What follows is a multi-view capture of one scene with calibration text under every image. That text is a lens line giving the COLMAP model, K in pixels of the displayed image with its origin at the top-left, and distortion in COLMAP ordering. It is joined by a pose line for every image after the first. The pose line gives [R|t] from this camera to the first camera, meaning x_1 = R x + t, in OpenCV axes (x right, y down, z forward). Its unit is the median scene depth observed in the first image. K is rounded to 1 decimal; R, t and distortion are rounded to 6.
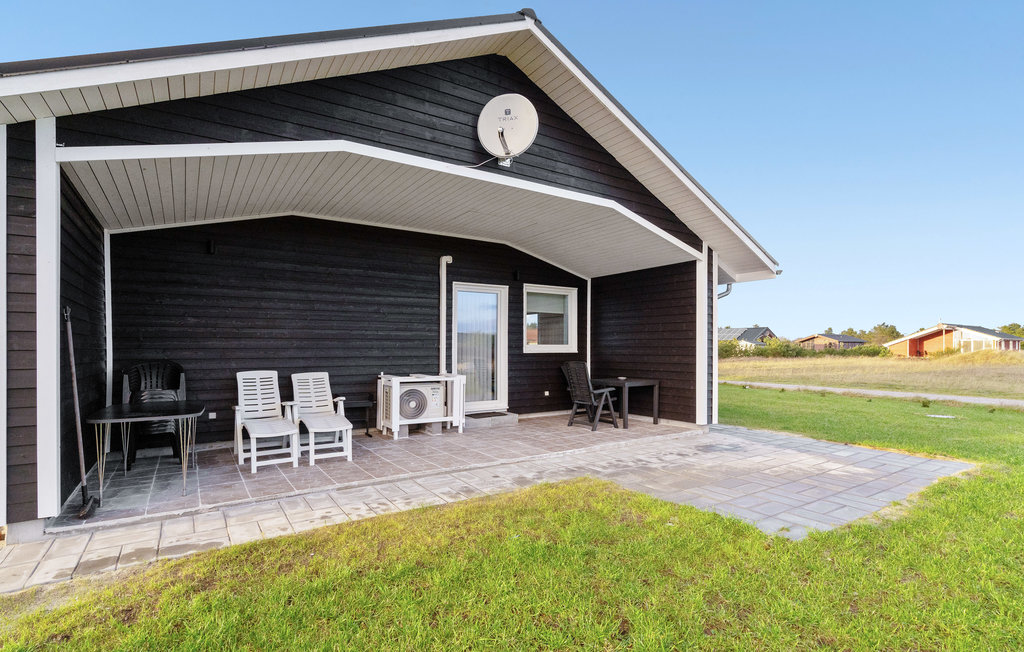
lens RADIAL K [[474.9, 0, 511.7], [0, 474.9, 348.5], [0, 0, 1]] dist [-0.000388, 0.000027]
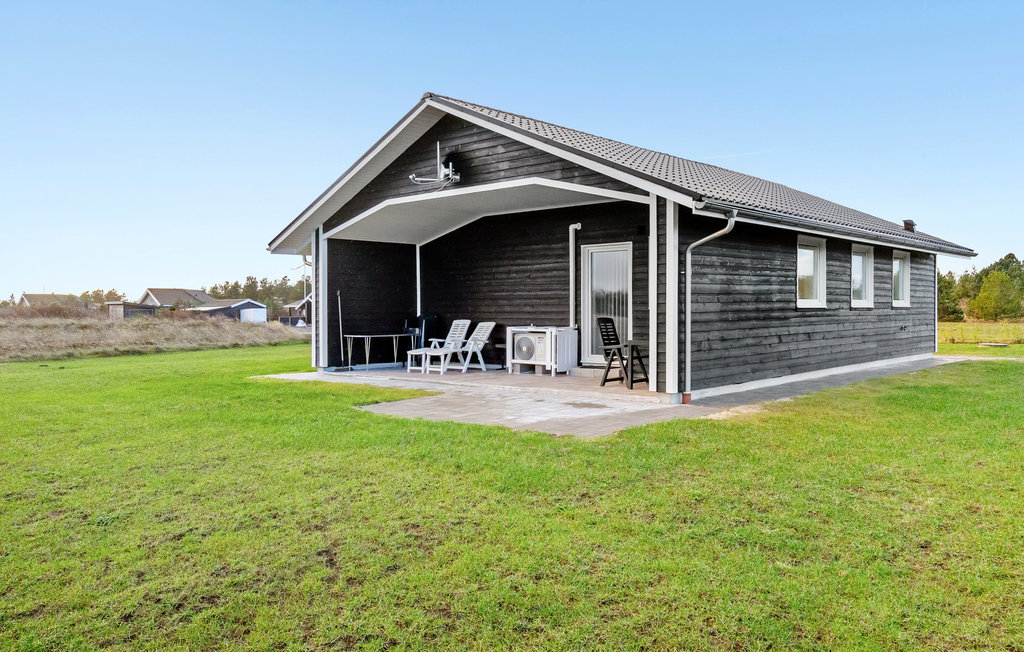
lens RADIAL K [[811.7, 0, 512.0], [0, 811.7, 326.0], [0, 0, 1]] dist [0.001320, 0.000069]
pose [[0.282123, 0.025097, -0.959050, 1.762816], [0.008699, 0.999550, 0.028716, -0.007546], [0.959339, -0.016444, 0.281778, 0.321022]]
